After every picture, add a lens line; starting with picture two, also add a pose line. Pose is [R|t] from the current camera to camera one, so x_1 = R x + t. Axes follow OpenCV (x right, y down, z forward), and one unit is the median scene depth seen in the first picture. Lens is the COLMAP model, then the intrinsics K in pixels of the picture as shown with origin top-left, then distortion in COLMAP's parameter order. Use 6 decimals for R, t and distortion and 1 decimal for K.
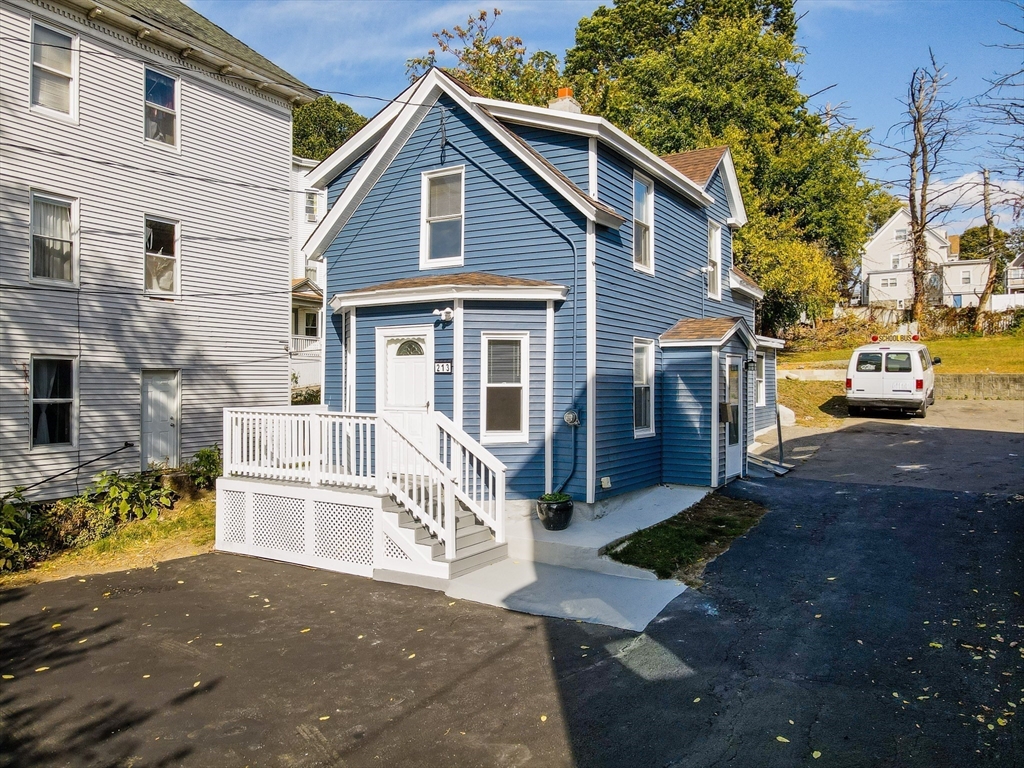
lens RADIAL K [[774.3, 0, 536.9], [0, 774.3, 426.0], [0, 0, 1]] dist [0.018199, 0.003189]
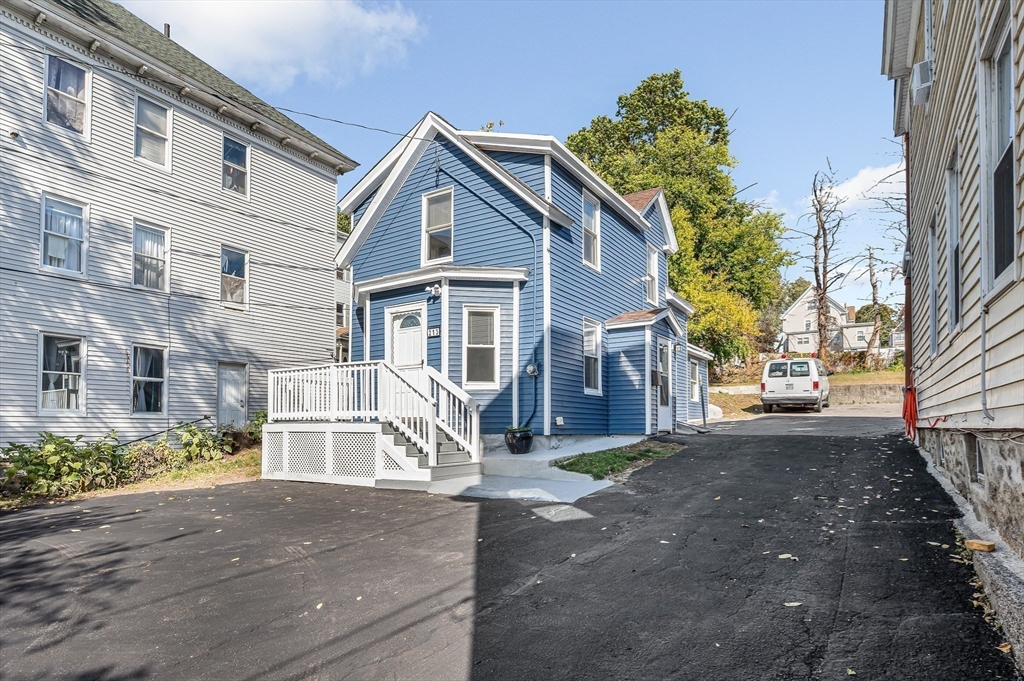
lens RADIAL K [[581.5, 0, 537.9], [0, 581.5, 448.8], [0, 0, 1]] dist [-0.000525, 0.000713]
pose [[0.999953, -0.002643, -0.009339, 0.049439], [0.002476, 0.999837, -0.017893, 0.109150], [0.009385, 0.017869, 0.999796, 0.026064]]
